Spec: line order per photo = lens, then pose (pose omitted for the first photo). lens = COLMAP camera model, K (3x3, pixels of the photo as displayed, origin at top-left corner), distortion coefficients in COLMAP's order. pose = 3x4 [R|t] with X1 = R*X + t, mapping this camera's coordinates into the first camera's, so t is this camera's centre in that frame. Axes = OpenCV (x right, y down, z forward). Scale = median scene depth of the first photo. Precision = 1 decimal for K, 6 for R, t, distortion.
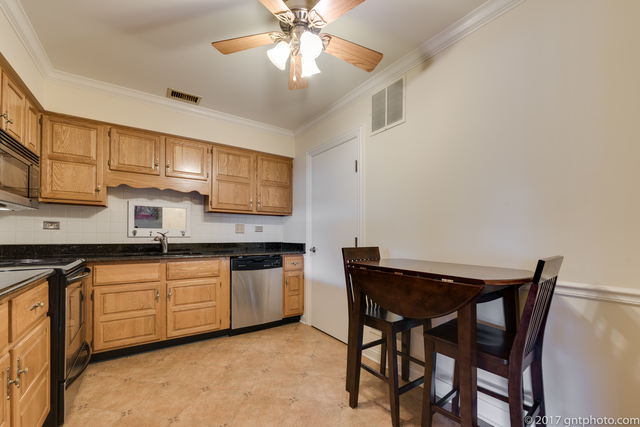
lens RADIAL K [[264.8, 0, 317.5], [0, 264.8, 237.8], [0, 0, 1]] dist [-0.001713, -0.000286]
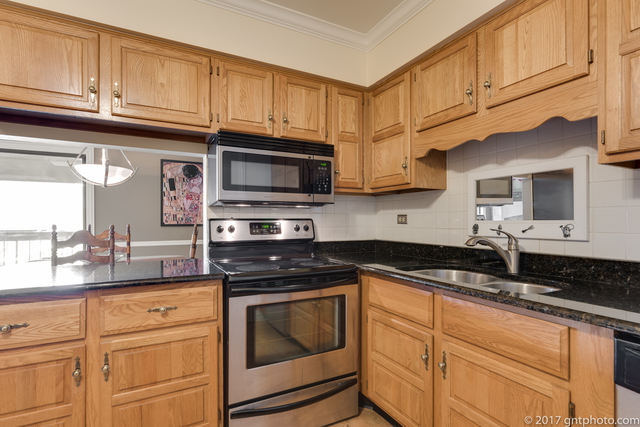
lens RADIAL K [[319.1, 0, 318.0], [0, 319.1, 221.6], [0, 0, 1]] dist [0.001243, 0.000277]
pose [[-0.117475, -0.005574, -0.993060, 0.019716], [-0.006783, 0.999965, -0.004810, -0.030315], [0.993053, 0.006171, -0.117509, 0.799913]]
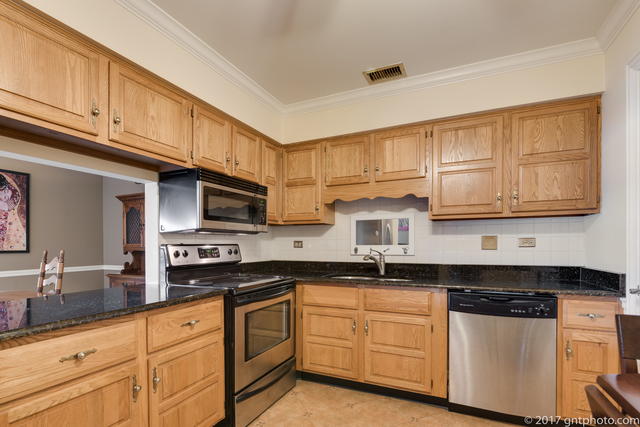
lens RADIAL K [[311.6, 0, 320.3], [0, 311.6, 248.3], [0, 0, 1]] dist [0.001181, -0.000017]
pose [[0.514546, 0.001156, -0.857462, 0.173597], [0.001853, 0.999995, 0.002460, -0.030551], [0.857461, -0.002855, 0.514541, 0.368604]]
